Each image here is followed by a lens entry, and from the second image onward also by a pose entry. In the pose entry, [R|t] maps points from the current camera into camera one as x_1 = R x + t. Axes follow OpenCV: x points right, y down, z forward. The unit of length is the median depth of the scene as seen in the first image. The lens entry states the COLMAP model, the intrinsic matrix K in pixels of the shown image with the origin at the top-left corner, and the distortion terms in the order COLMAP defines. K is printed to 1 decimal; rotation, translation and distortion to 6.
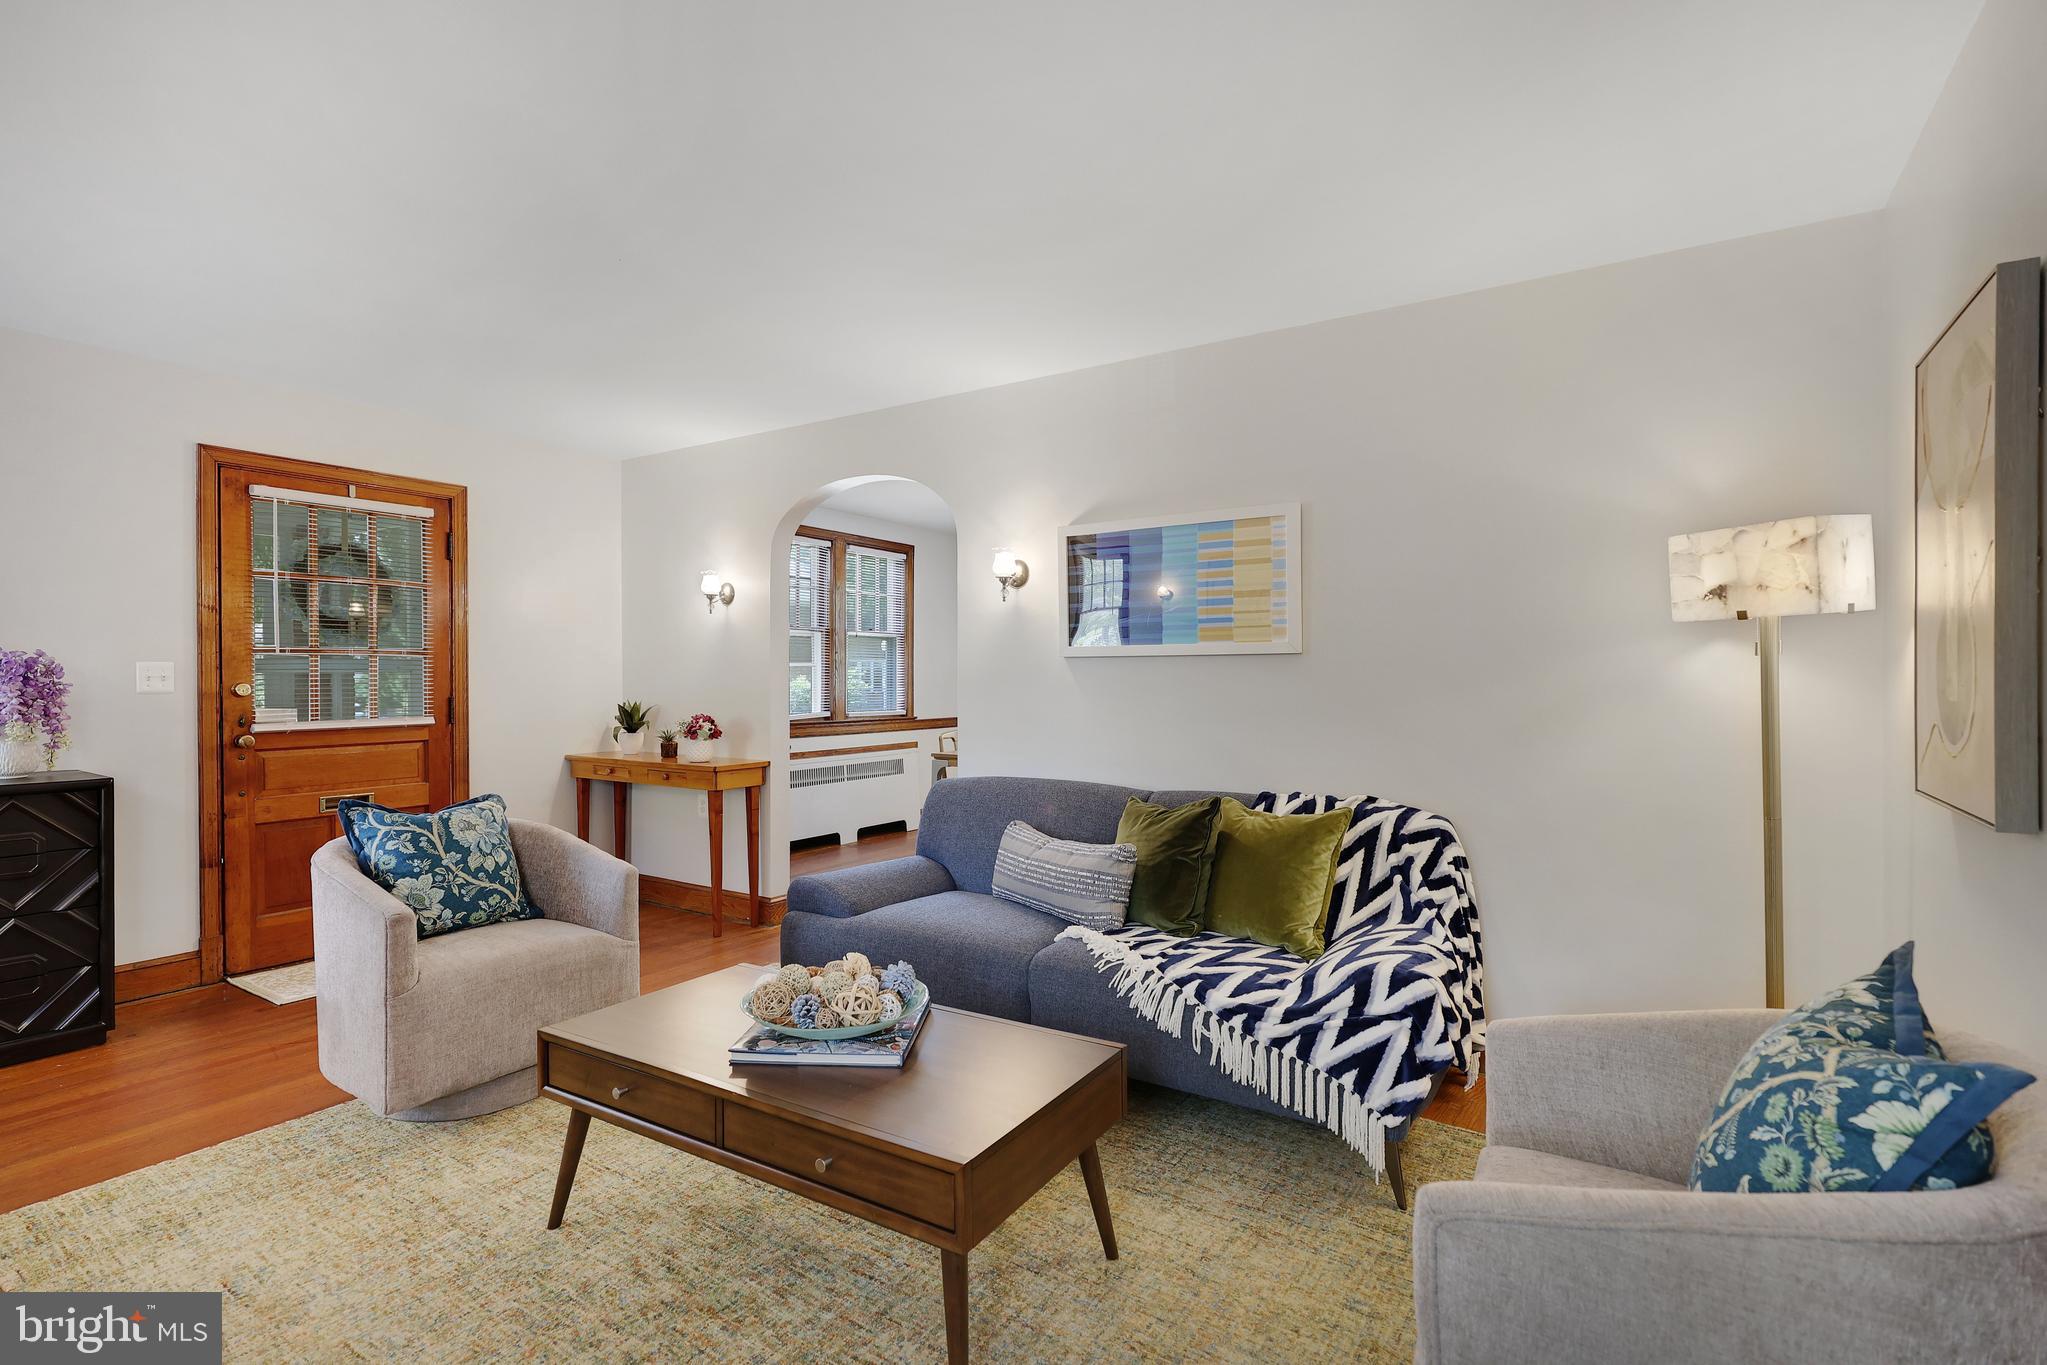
lens RADIAL K [[987.4, 0, 1013.7], [0, 987.4, 684.2], [0, 0, 1]] dist [-0.003795, 0.000974]
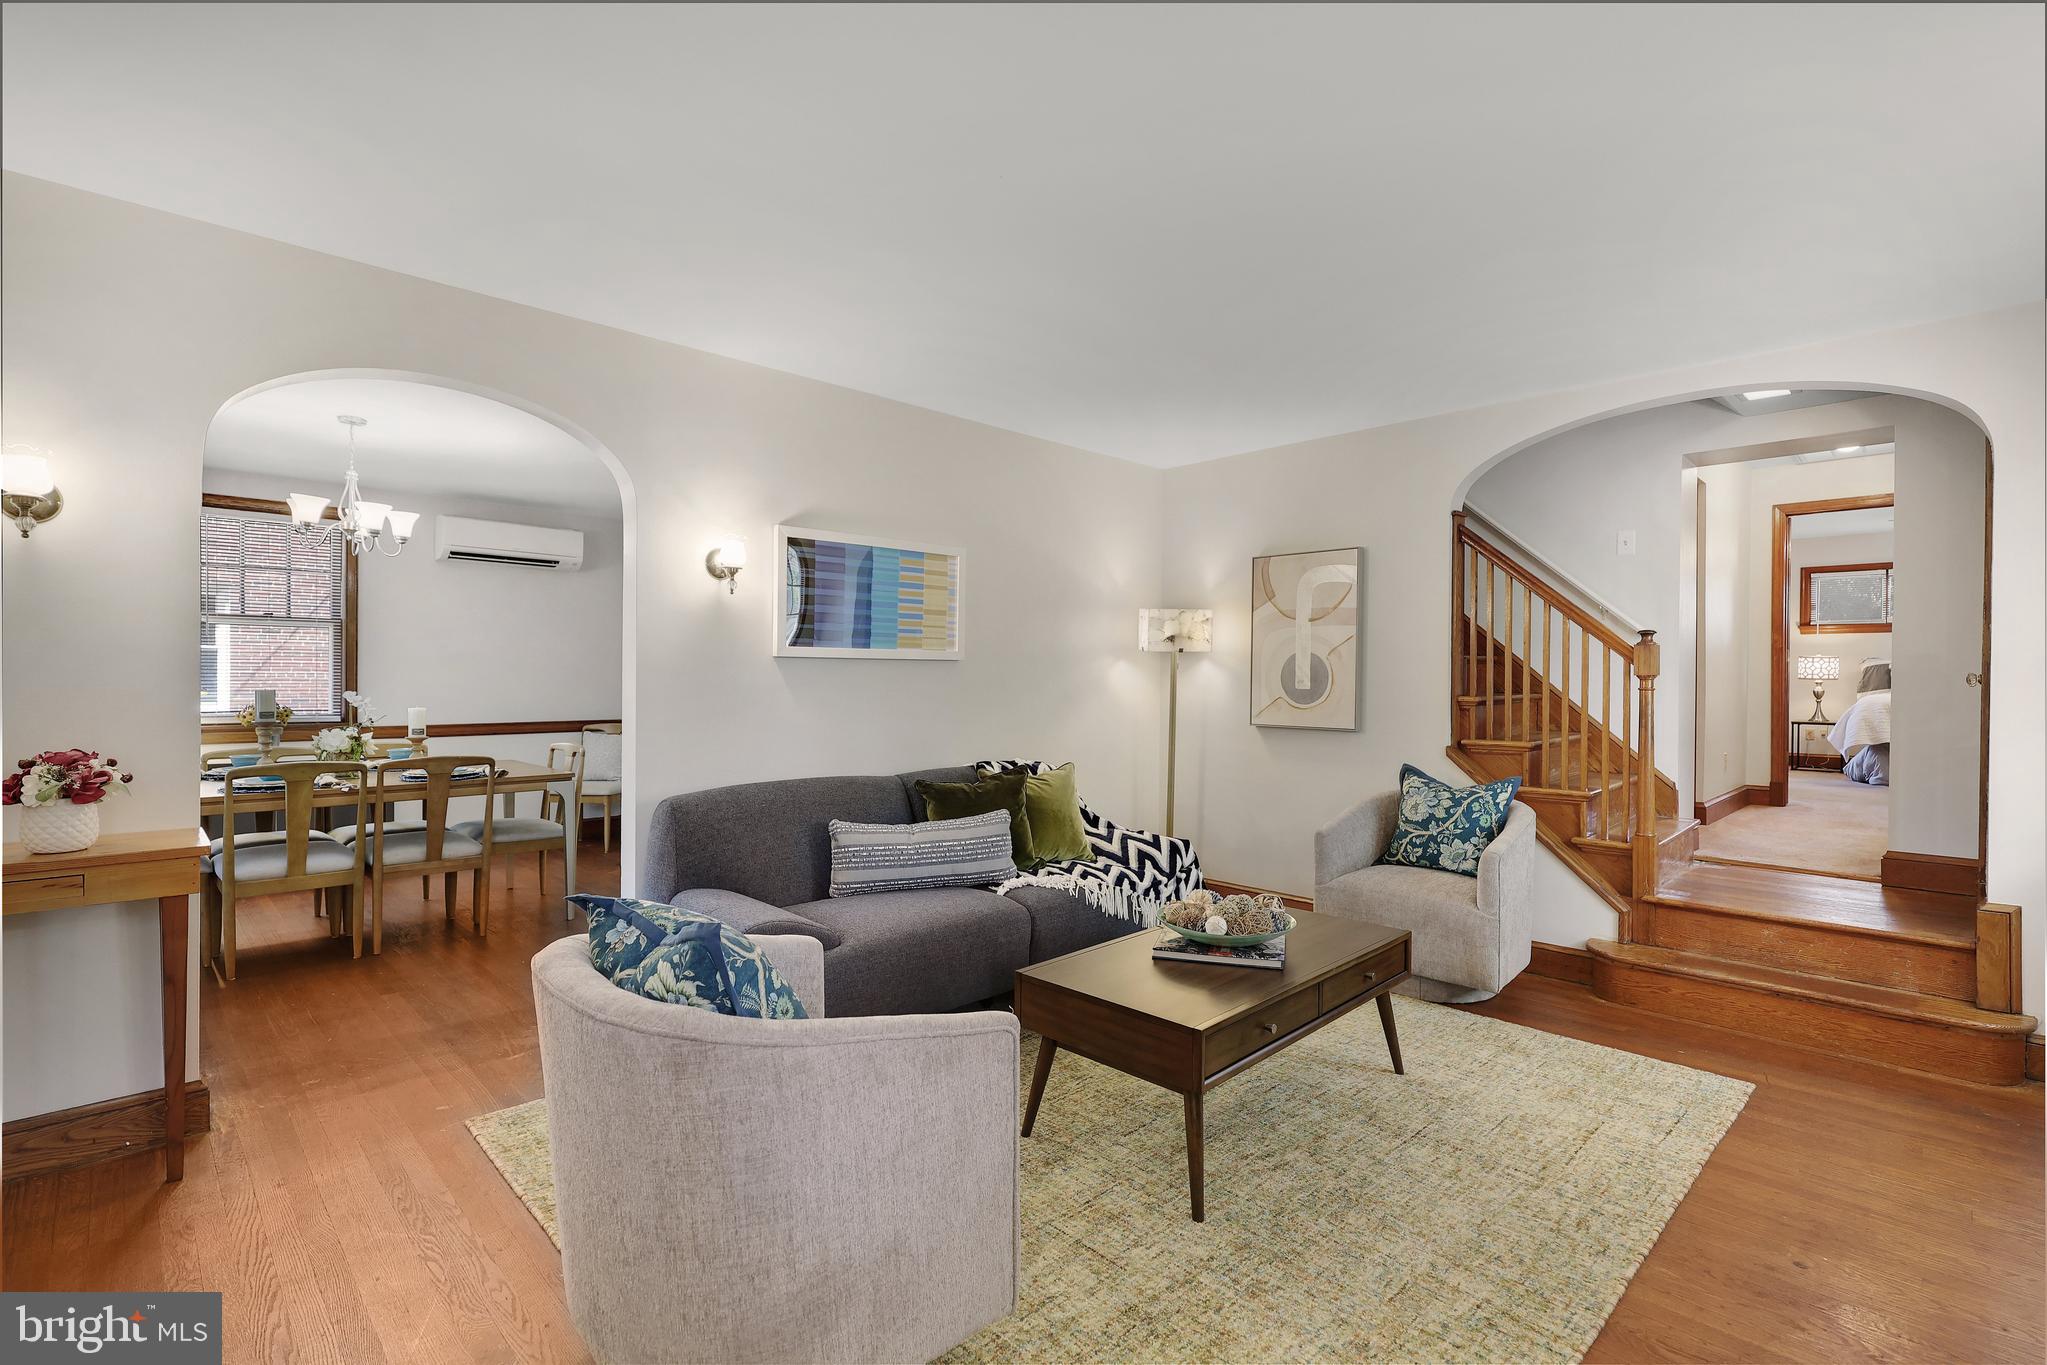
lens RADIAL K [[987.4, 0, 1008.8], [0, 987.4, 678.5], [0, 0, 1]] dist [-0.003795, 0.000974]
pose [[0.189706, -0.004114, 0.981832, -1.058888], [-0.001343, 0.999989, 0.004449, -0.012783], [-0.981840, -0.002162, 0.189698, 0.700988]]
